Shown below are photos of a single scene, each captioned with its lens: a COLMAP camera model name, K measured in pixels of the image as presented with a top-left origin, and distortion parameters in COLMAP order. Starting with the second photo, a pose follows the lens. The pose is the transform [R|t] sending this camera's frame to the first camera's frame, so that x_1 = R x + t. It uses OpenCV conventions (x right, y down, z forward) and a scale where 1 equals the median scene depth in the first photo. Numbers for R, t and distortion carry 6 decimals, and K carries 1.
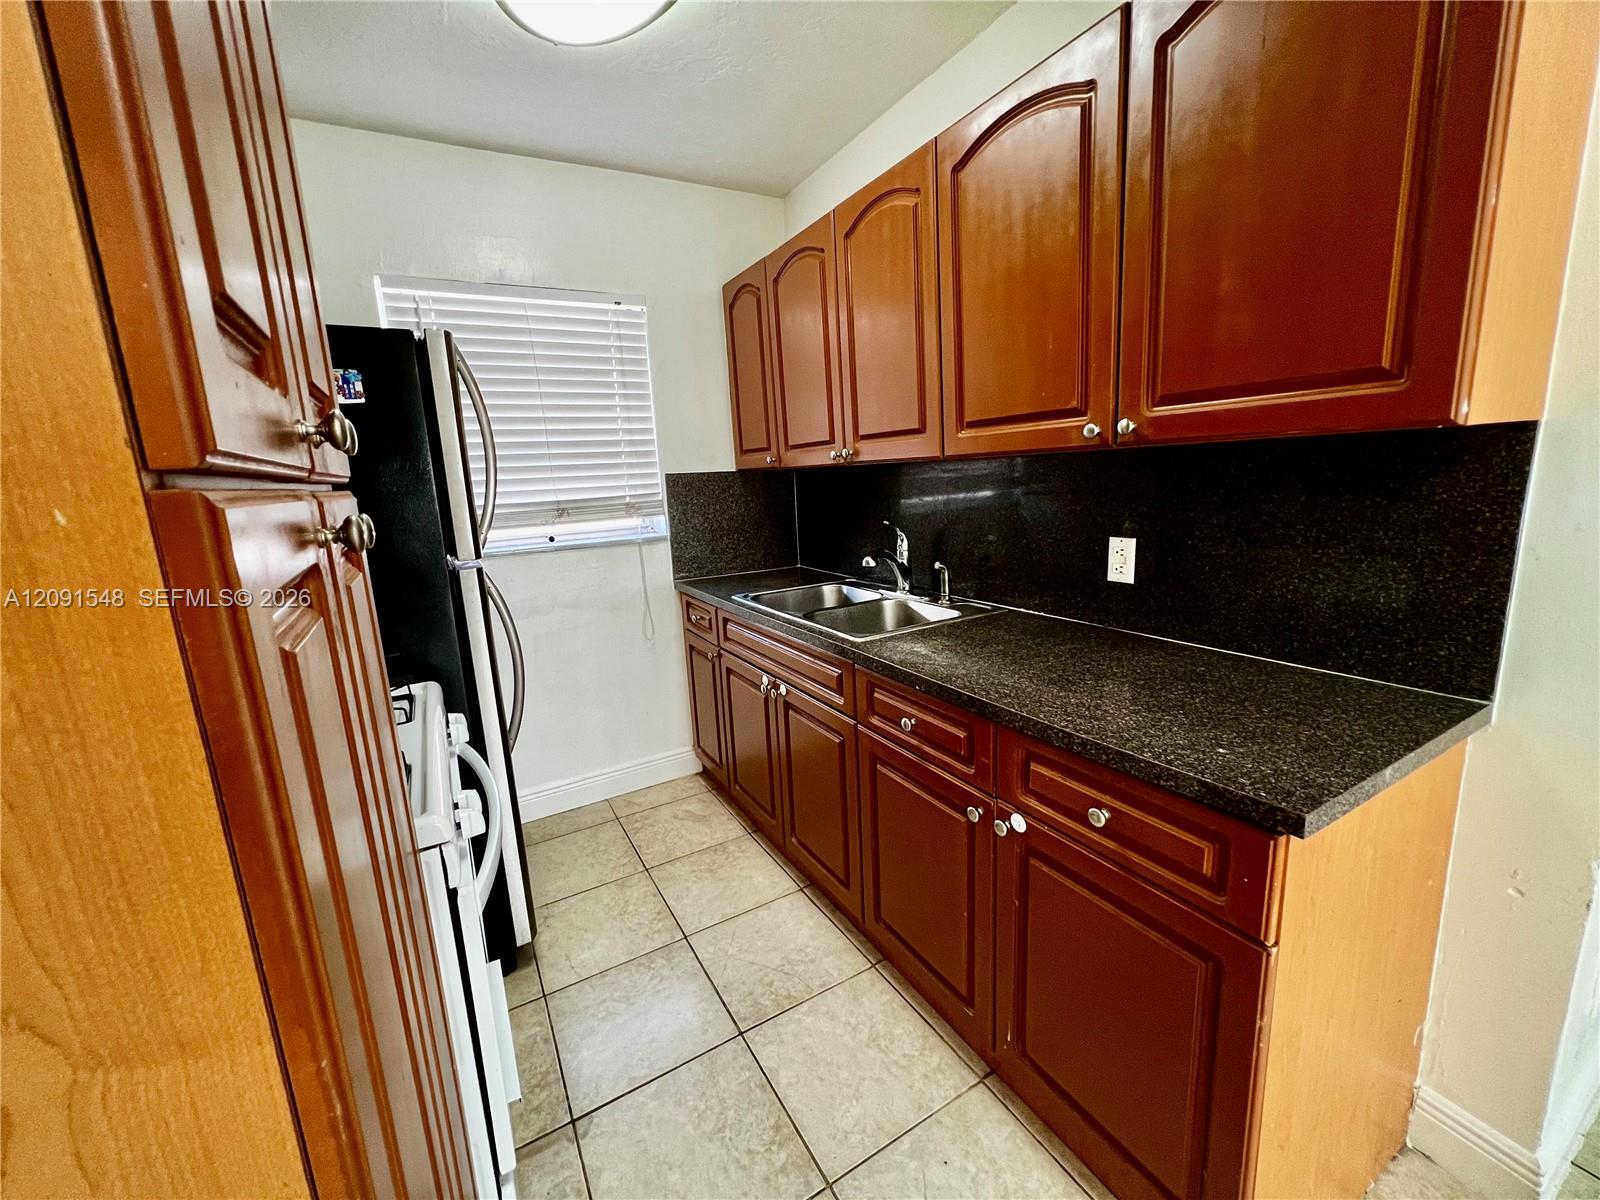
lens RADIAL K [[639.7, 0, 789.7], [0, 639.7, 599.6], [0, 0, 1]] dist [-0.033910, 0.000036]
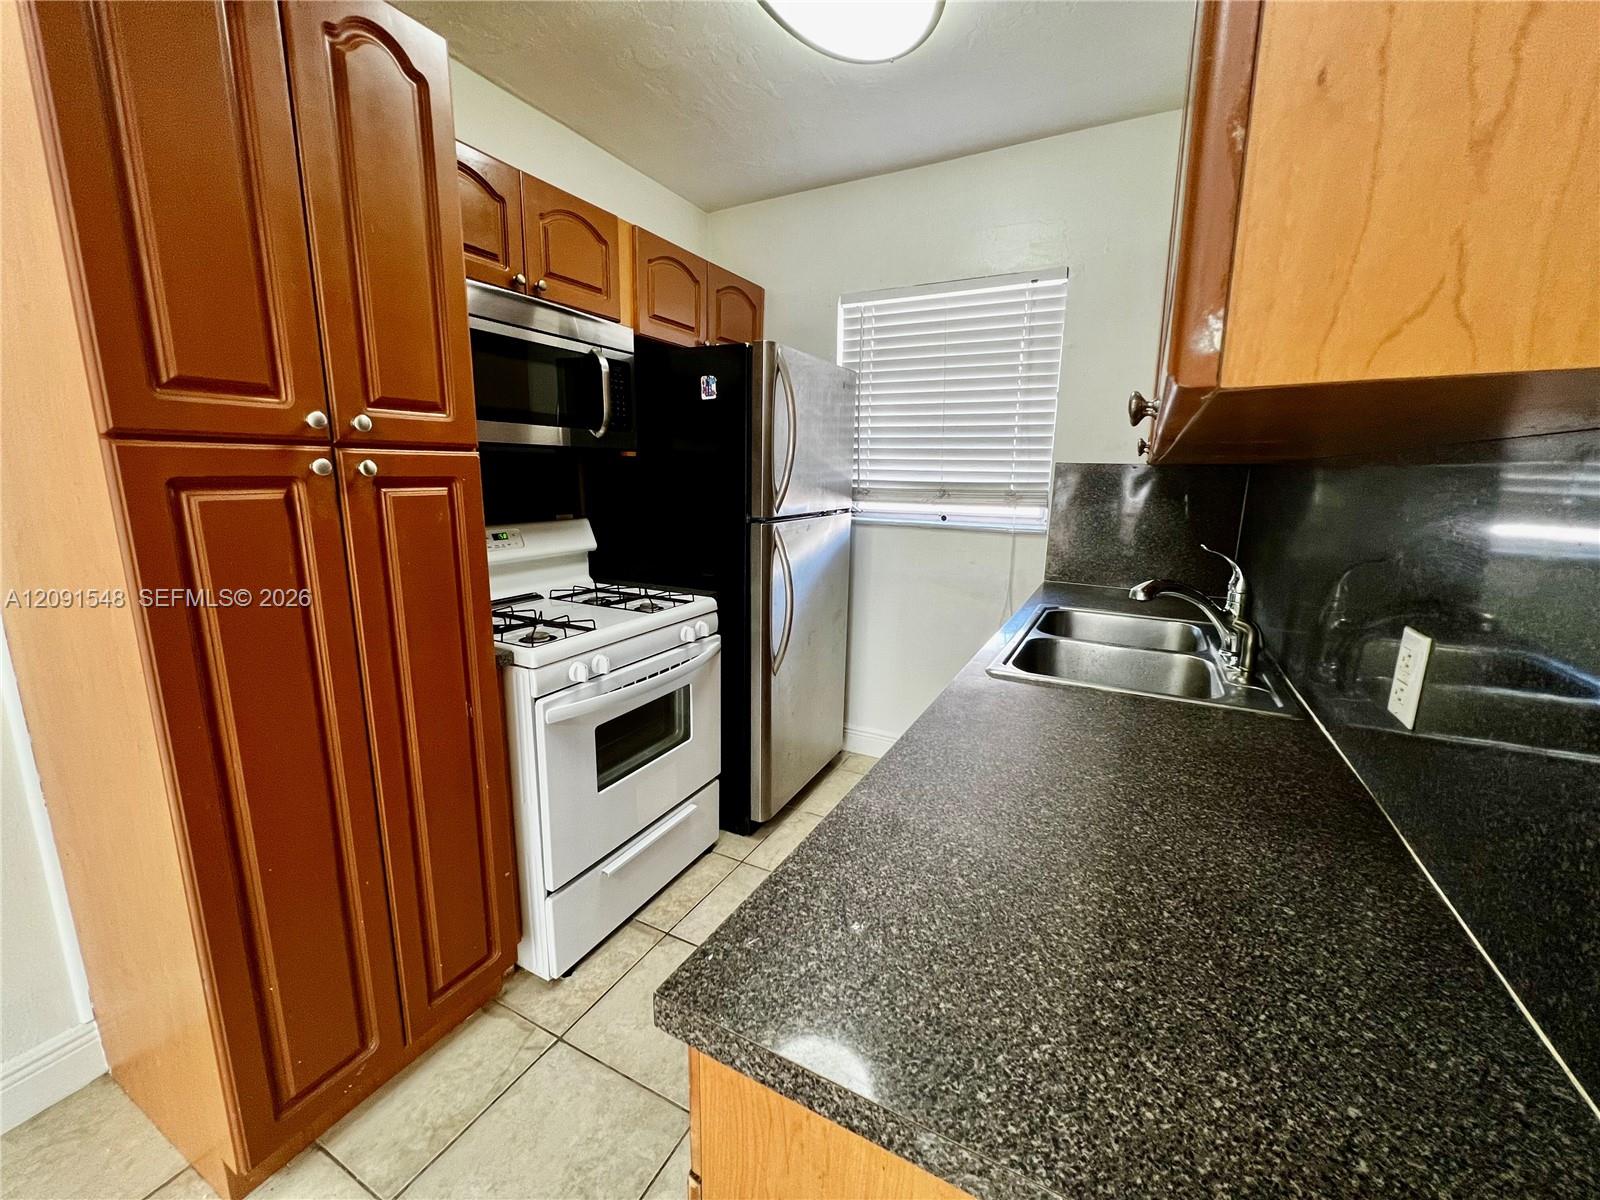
lens RADIAL K [[639.7, 0, 789.7], [0, 639.7, 599.6], [0, 0, 1]] dist [-0.033910, 0.000036]
pose [[0.541830, 0.225303, -0.809728, 0.403035], [-0.201840, 0.970089, 0.134862, -0.056999], [0.815893, 0.090363, 0.571099, 0.201276]]
